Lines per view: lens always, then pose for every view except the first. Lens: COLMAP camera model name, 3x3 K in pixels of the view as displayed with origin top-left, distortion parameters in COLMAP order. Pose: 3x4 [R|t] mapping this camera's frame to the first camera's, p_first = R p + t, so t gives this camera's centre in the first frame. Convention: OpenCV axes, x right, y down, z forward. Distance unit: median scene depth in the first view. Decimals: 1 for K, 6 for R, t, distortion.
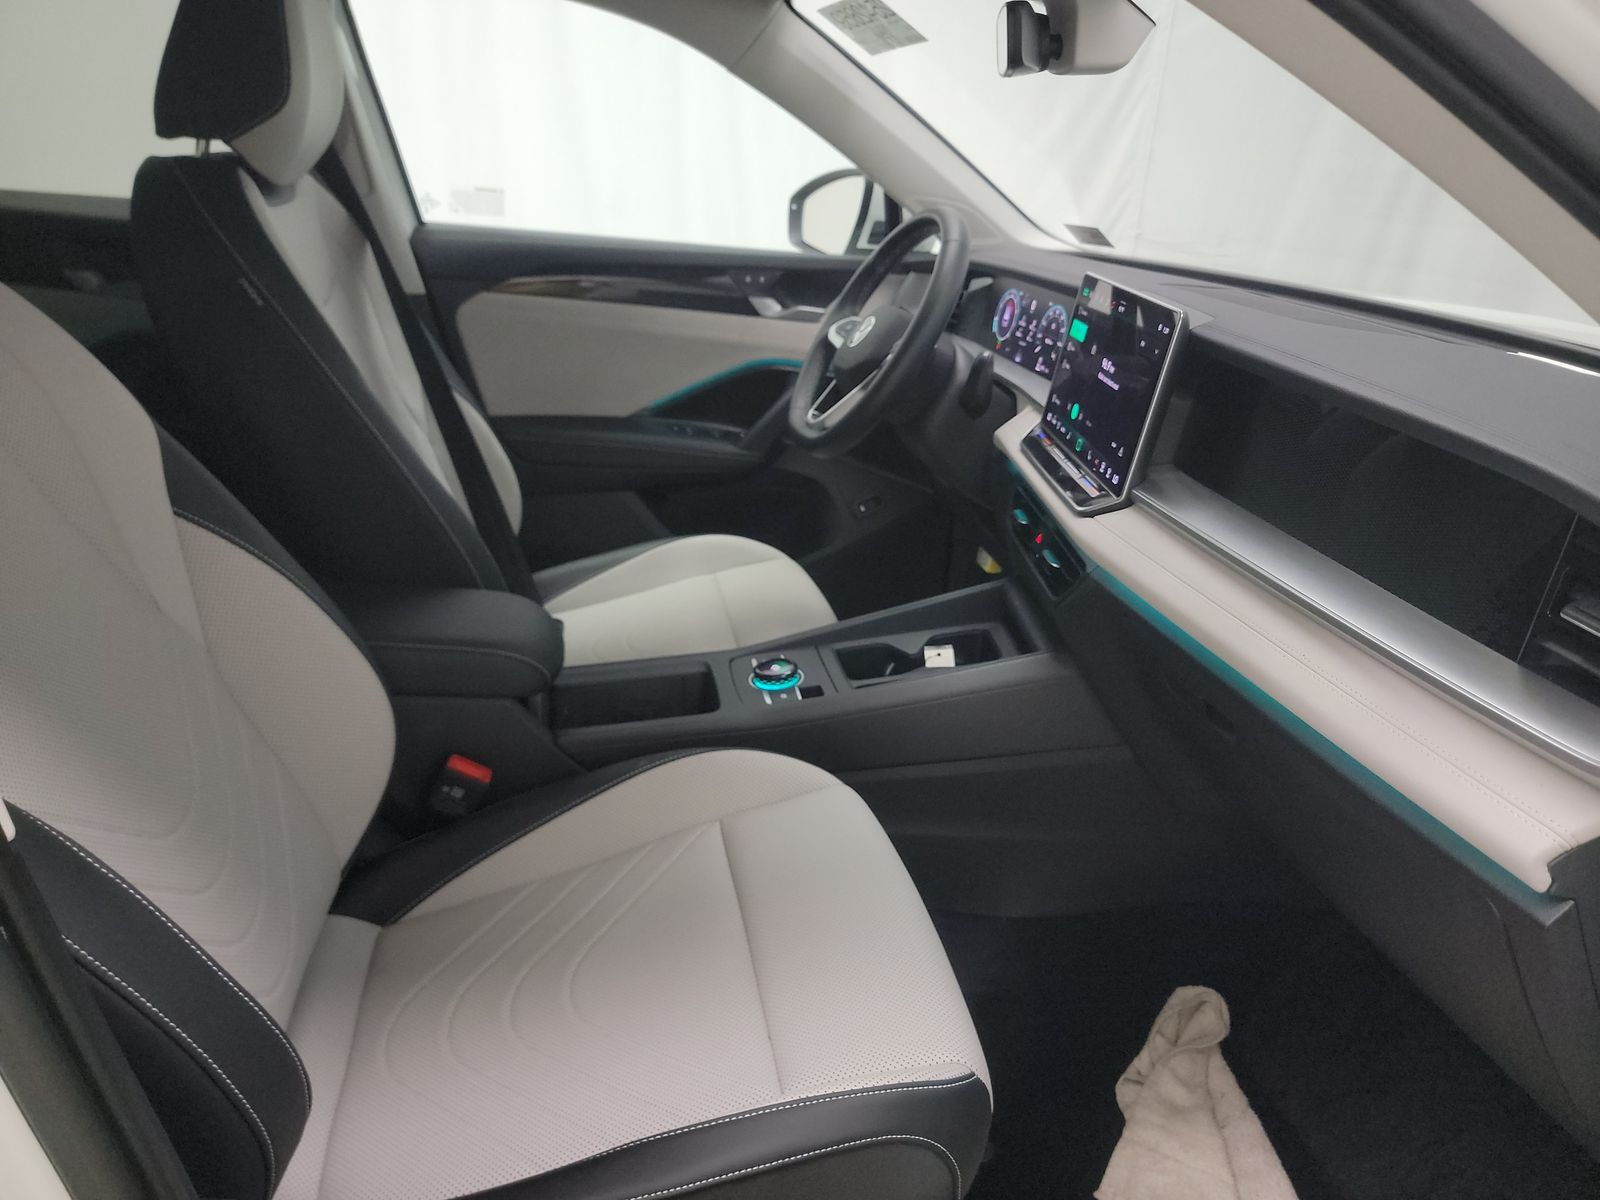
lens RADIAL K [[1125.2, 0, 800.0], [0, 1125.2, 600.0], [0, 0, 1]] dist [0.079079, -0.080922]
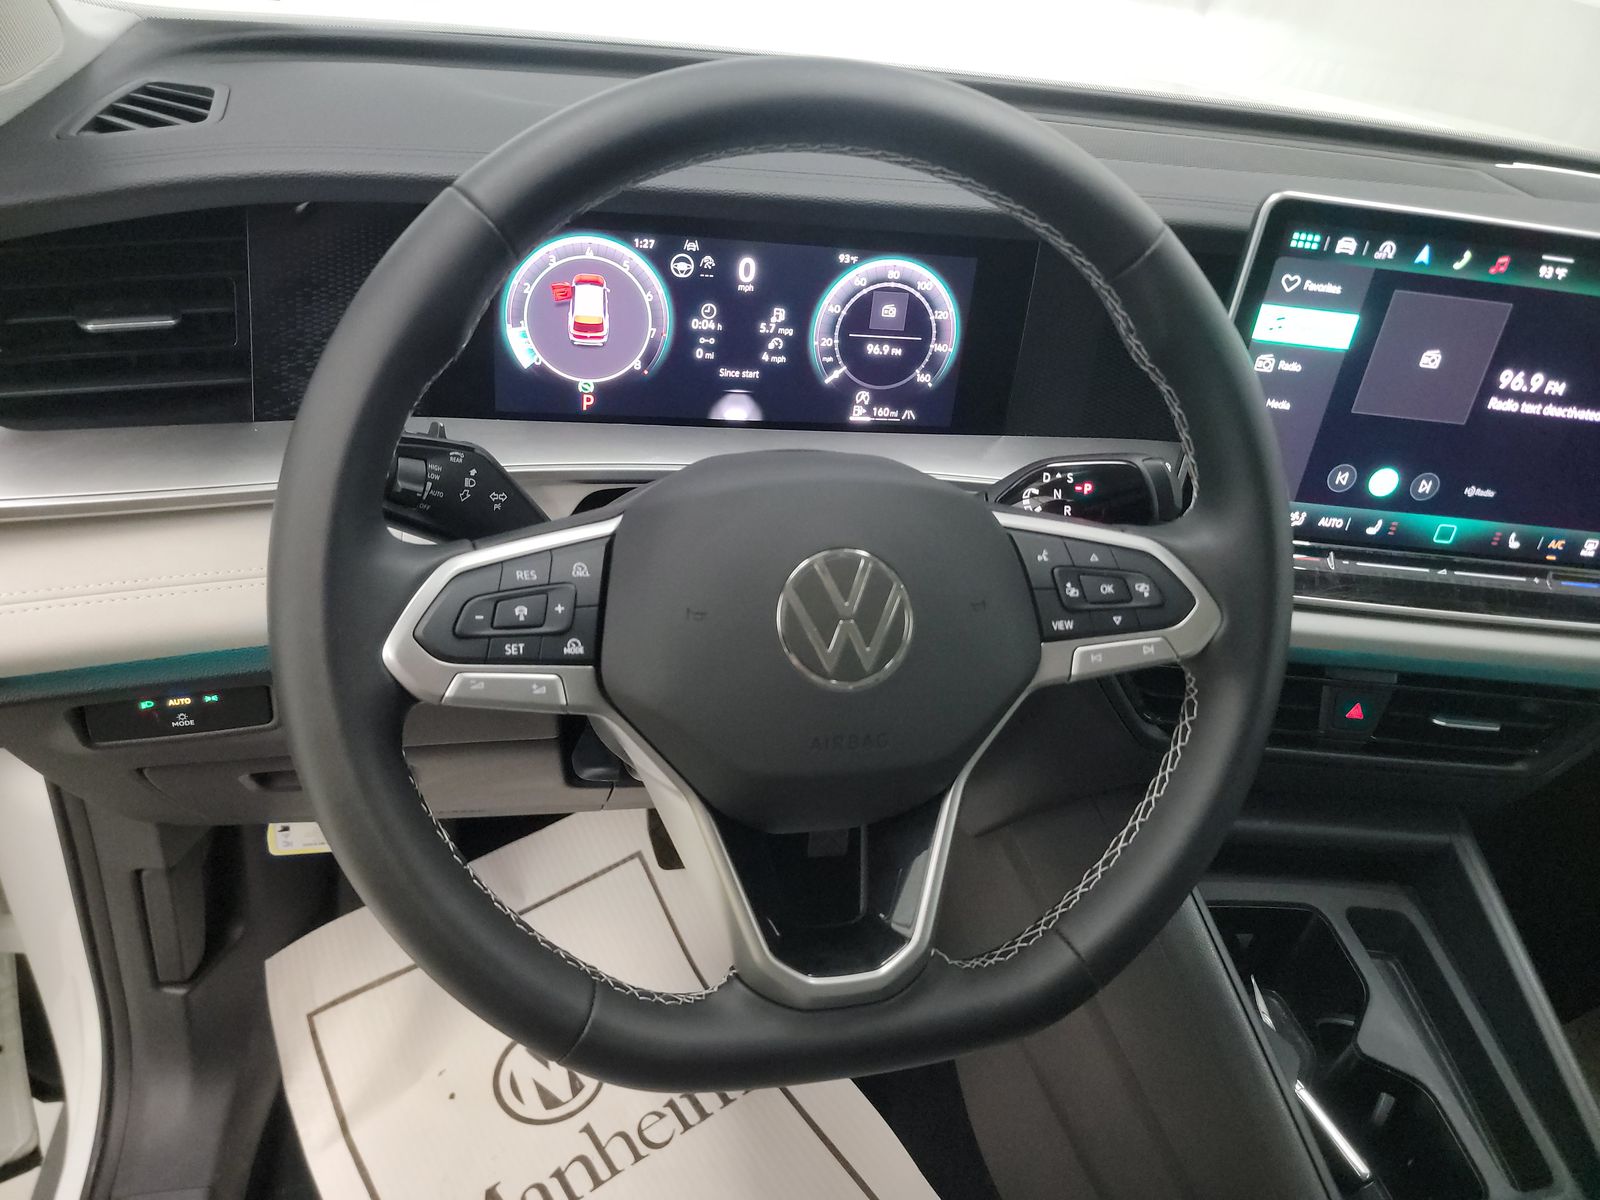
lens RADIAL K [[1125.2, 0, 800.0], [0, 1125.2, 600.0], [0, 0, 1]] dist [0.079079, -0.080922]
pose [[-0.000886, -0.607302, 0.794471, -0.156228], [0.246215, 0.769881, 0.588780, -0.401814], [-0.969215, 0.196132, 0.148844, 0.978190]]
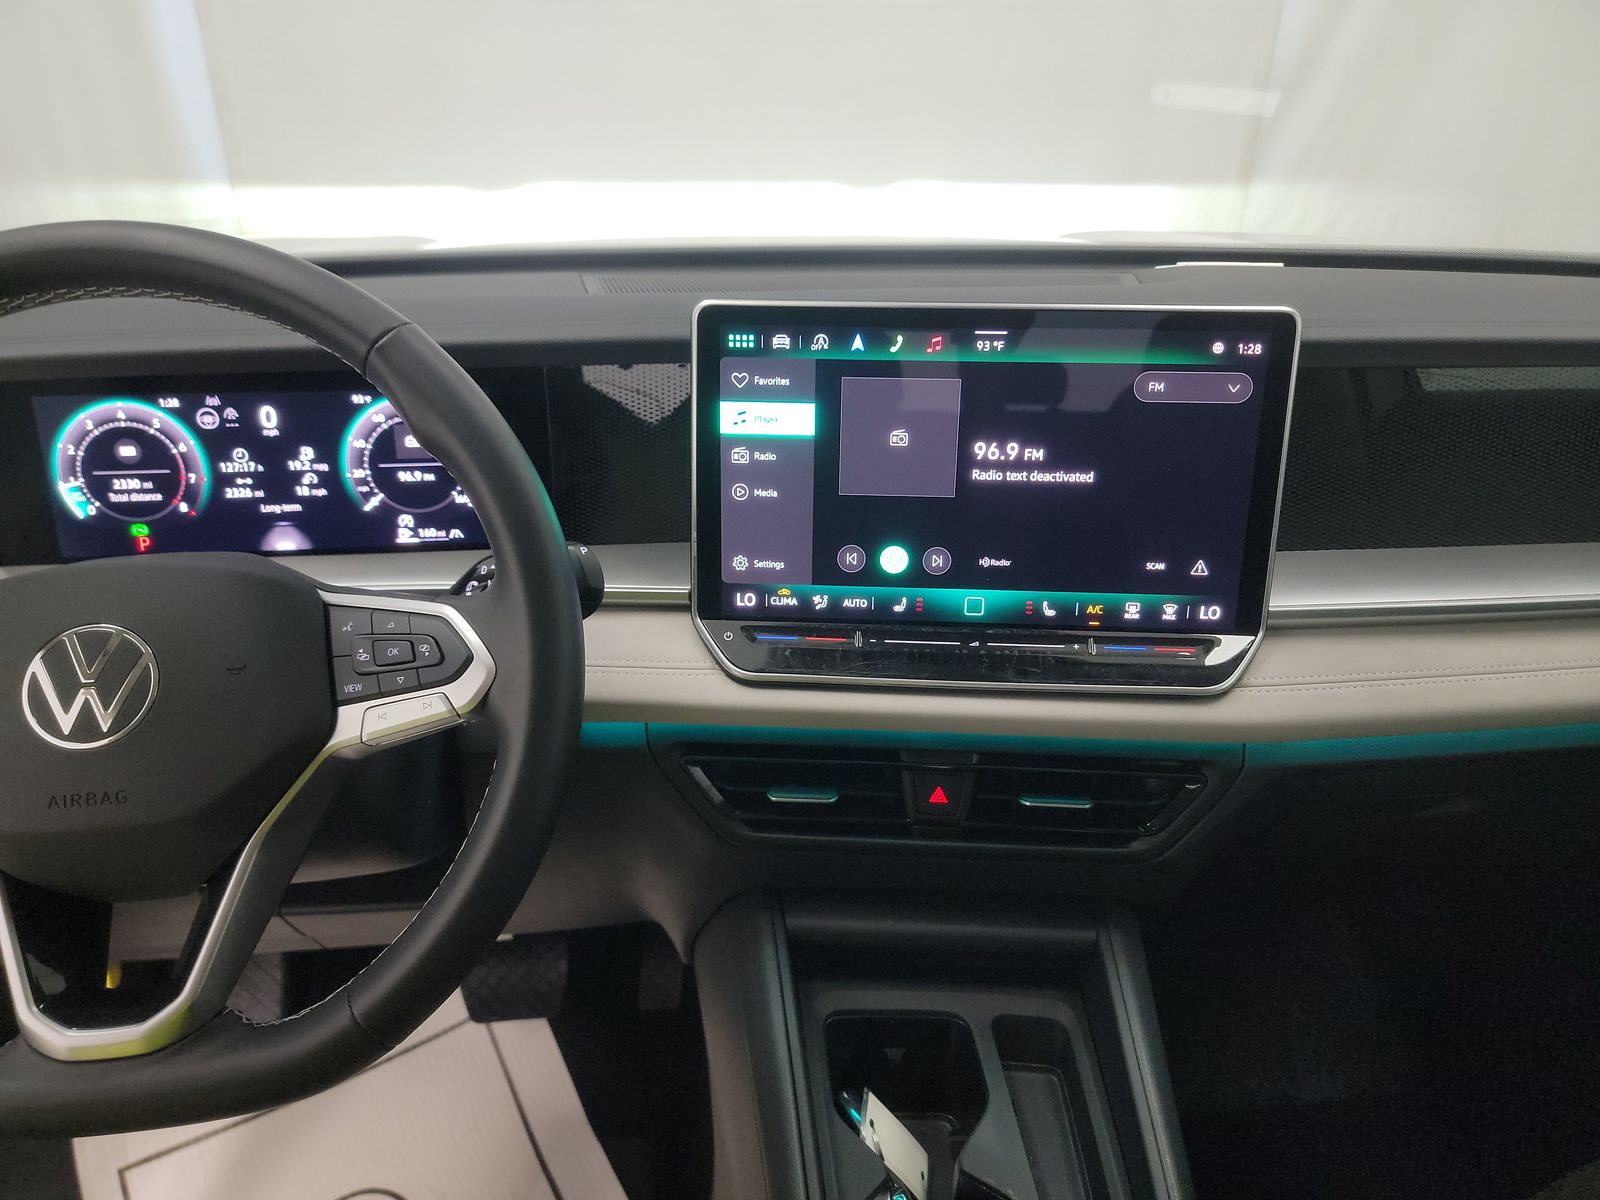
lens RADIAL K [[1131.5, 0, 800.0], [0, 1131.5, 600.0], [0, 0, 1]] dist [0.000045, -0.003480]
pose [[0.084639, -0.463373, 0.882112, -0.181211], [0.372567, 0.835792, 0.403293, -0.307890], [-0.924137, 0.294512, 0.243378, 0.760006]]
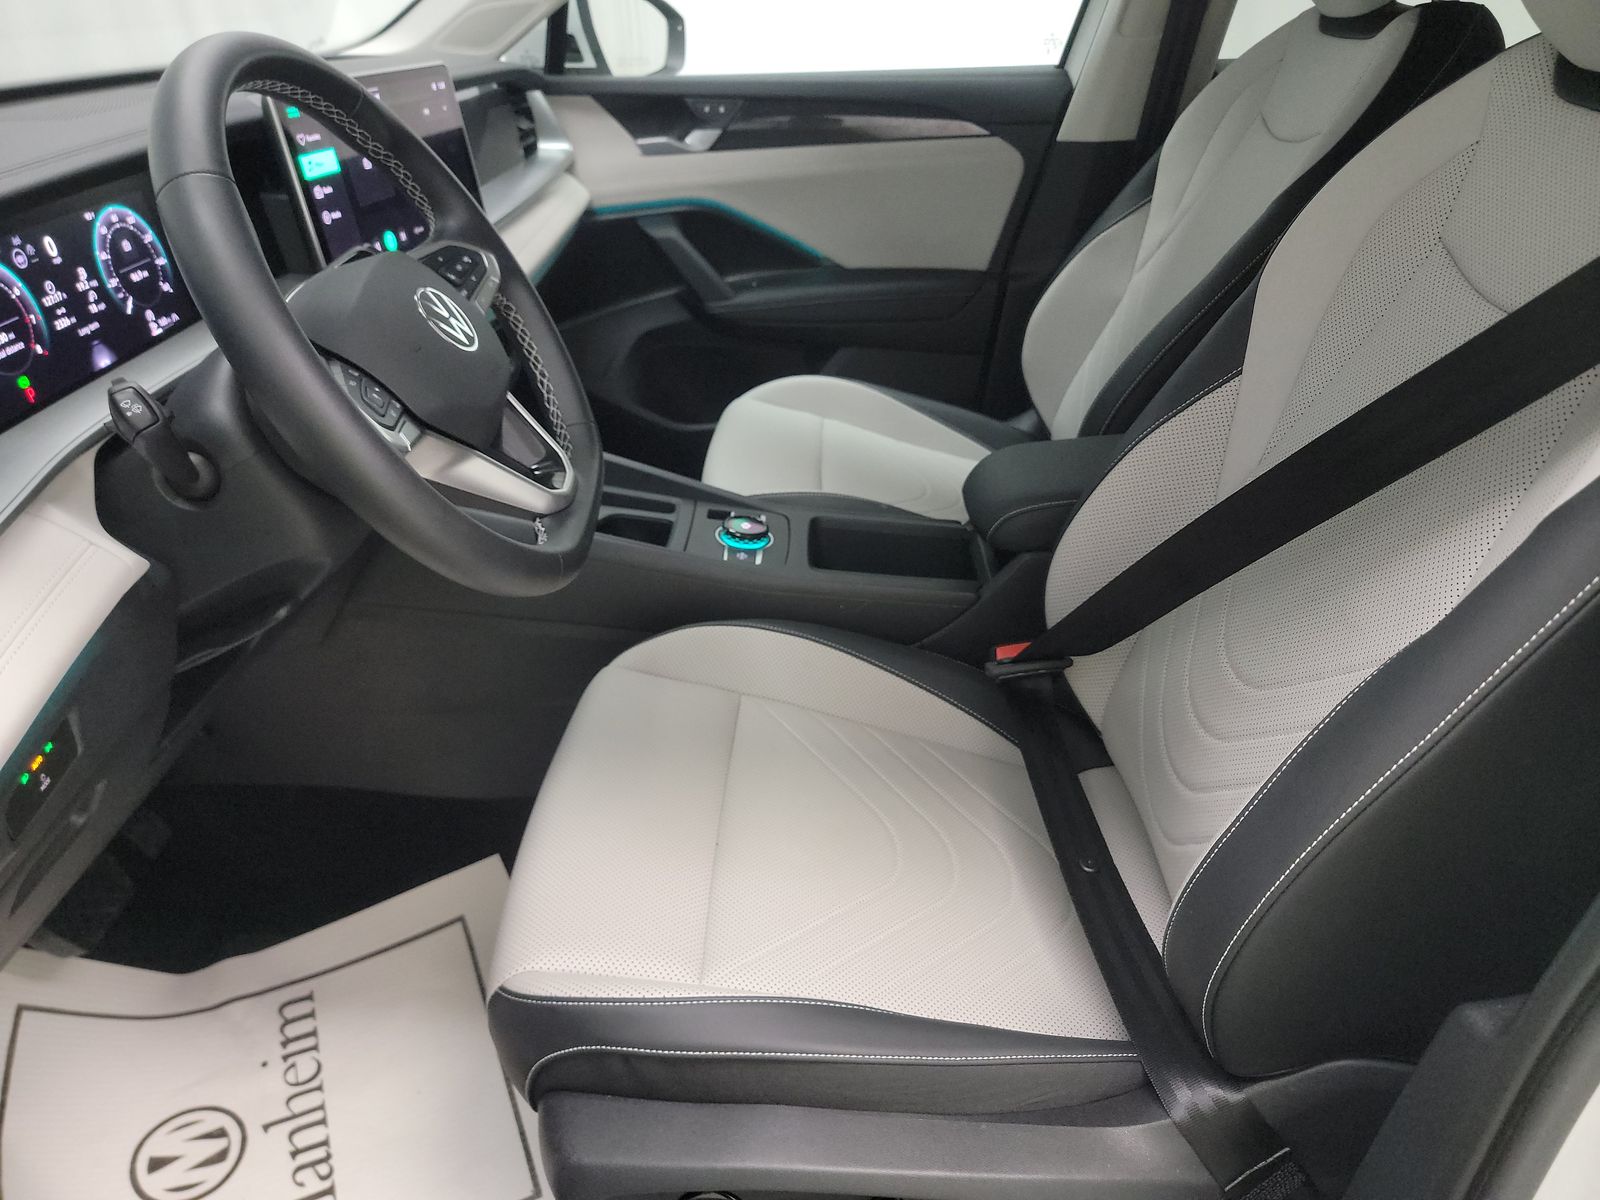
lens RADIAL K [[1125.2, 0, 800.0], [0, 1125.2, 600.0], [0, 0, 1]] dist [0.079079, -0.080922]
pose [[-0.974412, -0.159085, 0.158787, -0.191348], [0.025585, 0.623349, 0.781525, -0.541643], [-0.223309, 0.765590, -0.603328, 1.361453]]
